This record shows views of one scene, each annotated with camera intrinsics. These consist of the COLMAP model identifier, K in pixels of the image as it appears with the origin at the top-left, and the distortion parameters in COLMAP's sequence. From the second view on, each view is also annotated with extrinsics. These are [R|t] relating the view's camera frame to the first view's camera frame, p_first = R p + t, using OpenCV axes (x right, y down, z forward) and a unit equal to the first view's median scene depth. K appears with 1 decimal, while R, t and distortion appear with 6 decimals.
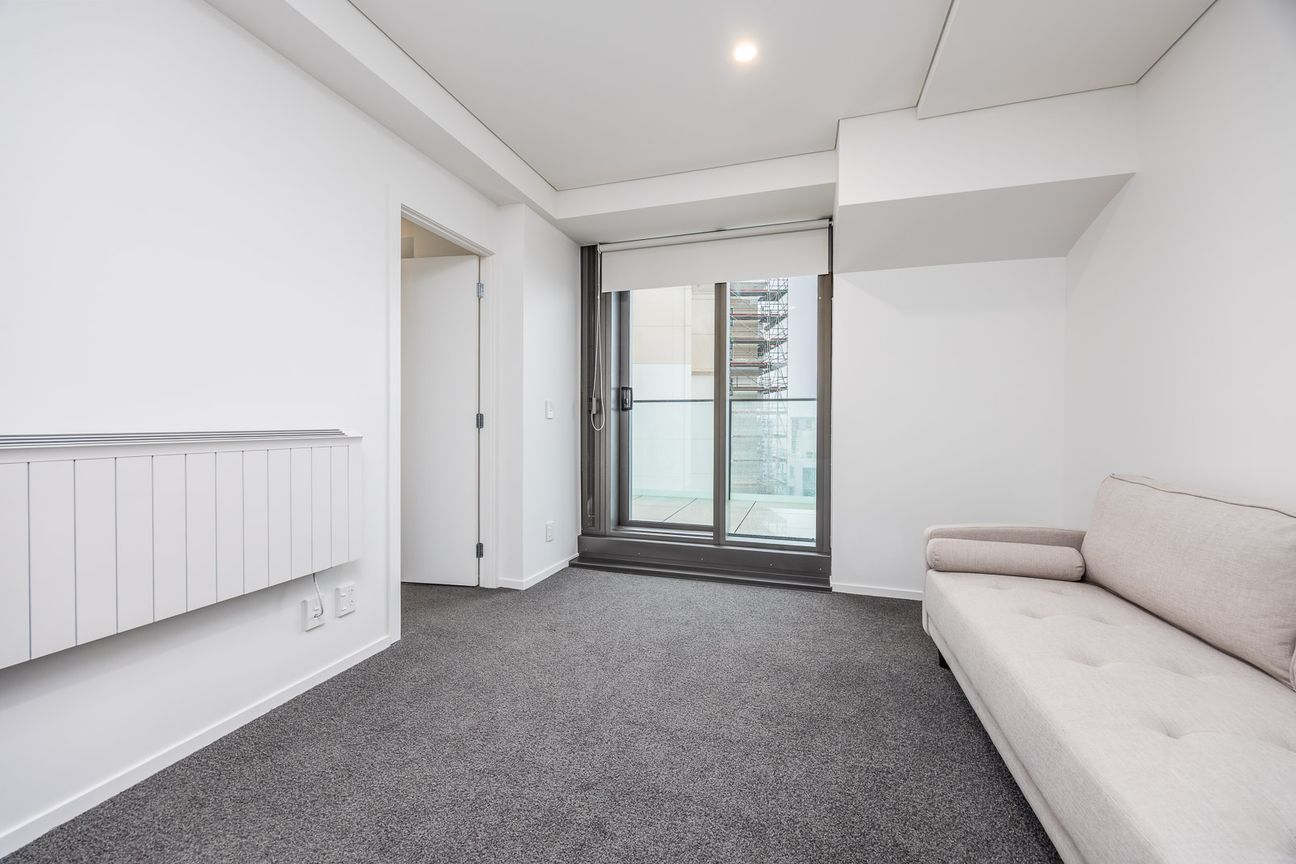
lens RADIAL K [[501.3, 0, 661.9], [0, 501.3, 430.3], [0, 0, 1]] dist [-0.000209, -0.000323]
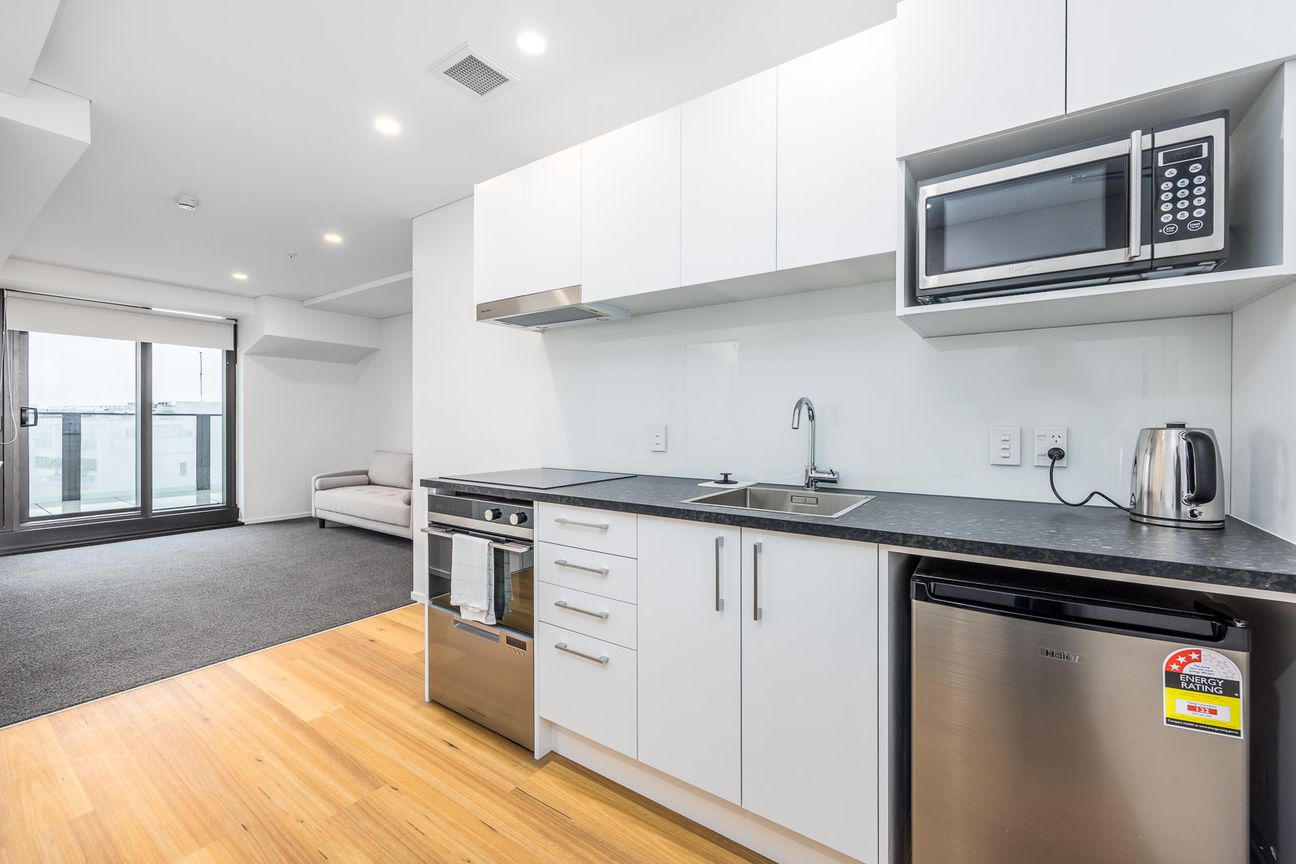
lens RADIAL K [[501.3, 0, 684.9], [0, 501.3, 430.4], [0, 0, 1]] dist [-0.000209, -0.000323]
pose [[0.237103, -0.016408, 0.971346, -1.037209], [0.005937, 0.999863, 0.015441, -0.046663], [-0.971466, 0.002106, 0.237168, -0.998319]]
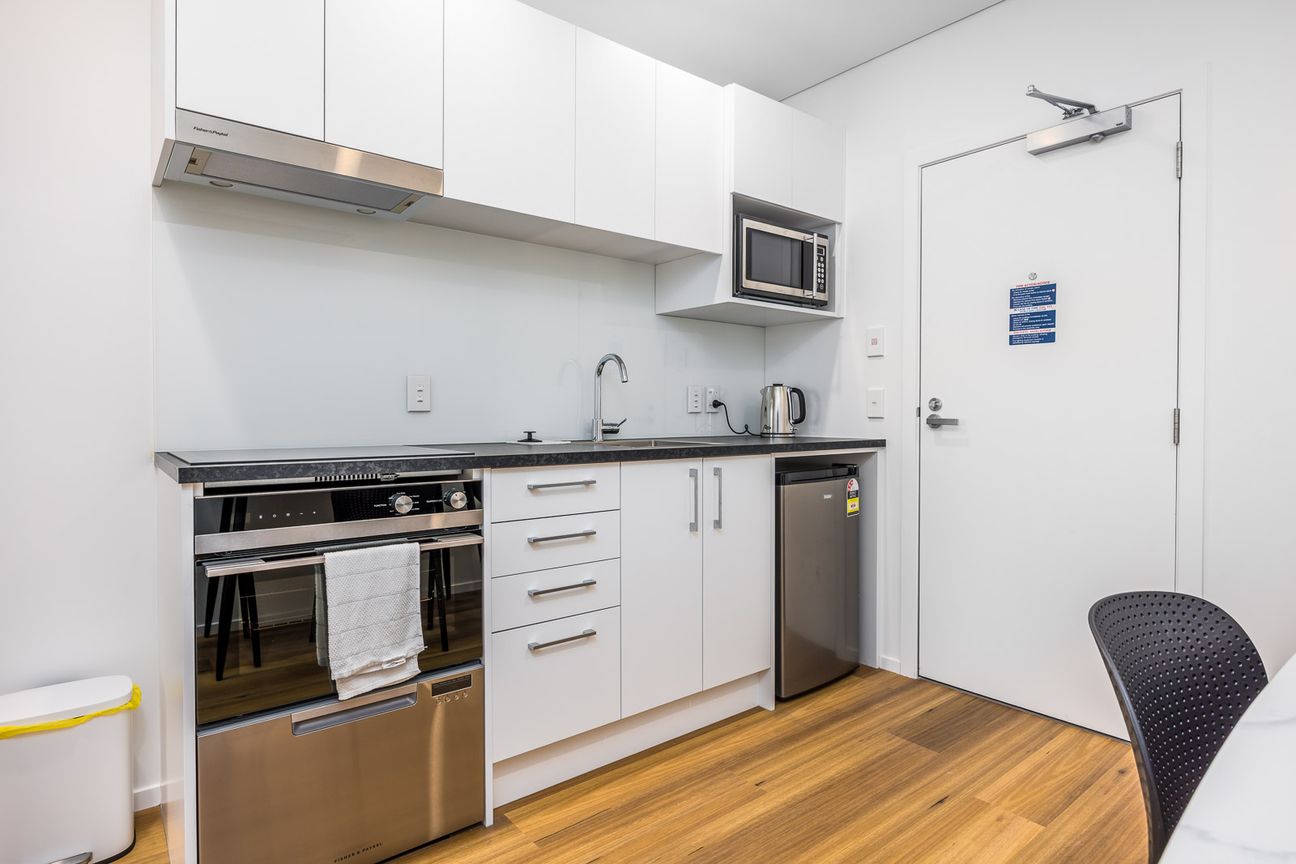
lens RADIAL K [[677.7, 0, 638.5], [0, 677.7, 423.7], [0, 0, 1]] dist [0.021290, 0.000344]
pose [[-0.836482, -0.015107, 0.547786, -0.931811], [0.001028, 0.999575, 0.029138, -0.011142], [-0.547993, 0.024936, -0.836111, -0.272187]]
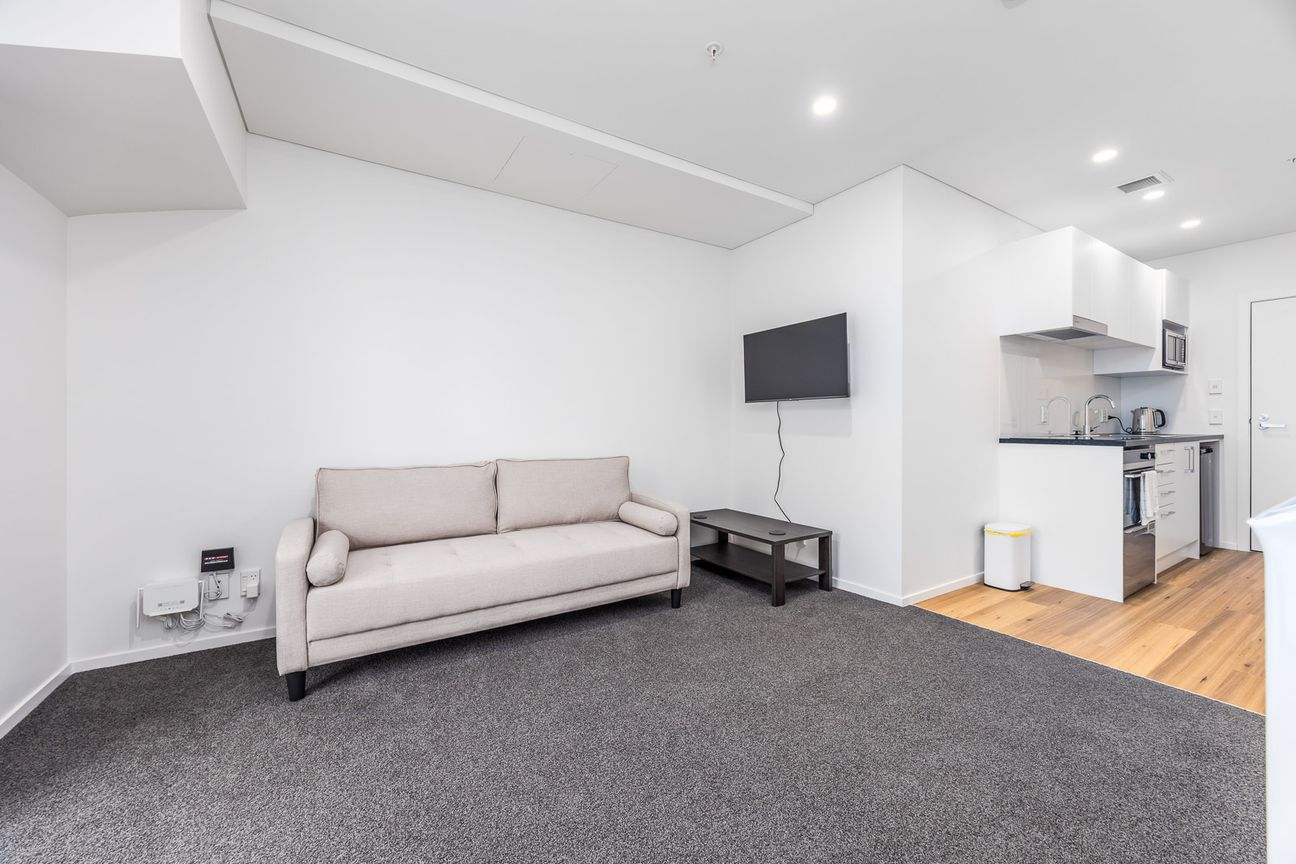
lens RADIAL K [[501.3, 0, 651.4], [0, 501.3, 425.6], [0, 0, 1]] dist [-0.000209, -0.000323]
pose [[-0.771342, -0.008096, 0.636369, -0.340236], [0.005487, 0.999797, 0.019371, -0.024516], [-0.636397, 0.018434, -0.771142, 0.888612]]
